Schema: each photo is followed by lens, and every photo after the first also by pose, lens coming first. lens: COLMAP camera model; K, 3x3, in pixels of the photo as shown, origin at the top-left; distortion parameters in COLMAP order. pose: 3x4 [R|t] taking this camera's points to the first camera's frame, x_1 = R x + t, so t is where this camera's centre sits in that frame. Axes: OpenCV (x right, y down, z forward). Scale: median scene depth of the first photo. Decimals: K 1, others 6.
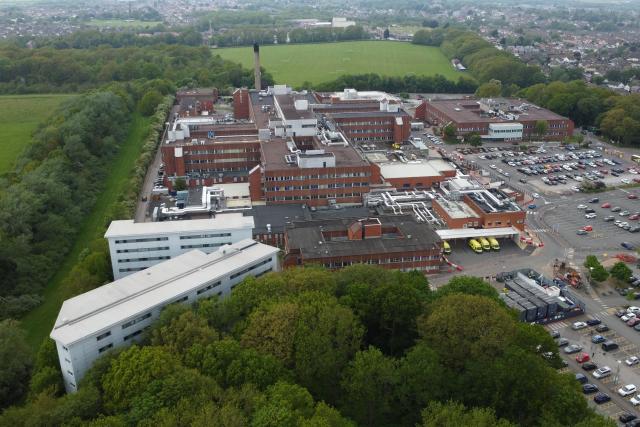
lens RADIAL K [[617.8, 0, 320.0], [0, 617.8, 213.5], [0, 0, 1]] dist [-0.009049, -0.004647]
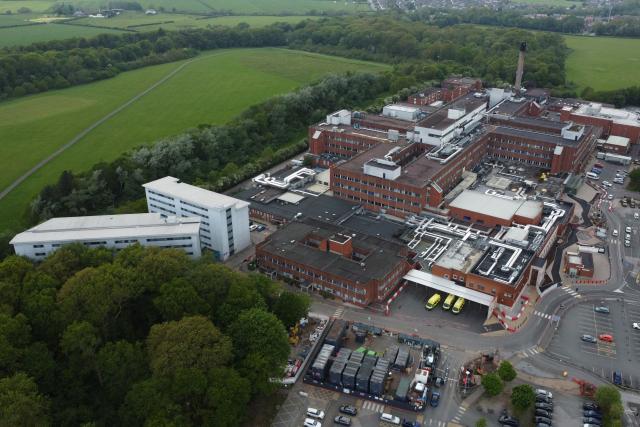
lens RADIAL K [[534.2, 0, 320.0], [0, 534.2, 213.5], [0, 0, 1]] dist [-0.011576, -0.000735]
pose [[0.725721, 0.297462, -0.620359, 0.553266], [-0.239666, 0.954524, 0.177324, -0.164346], [0.644895, 0.019991, 0.764010, 0.243842]]
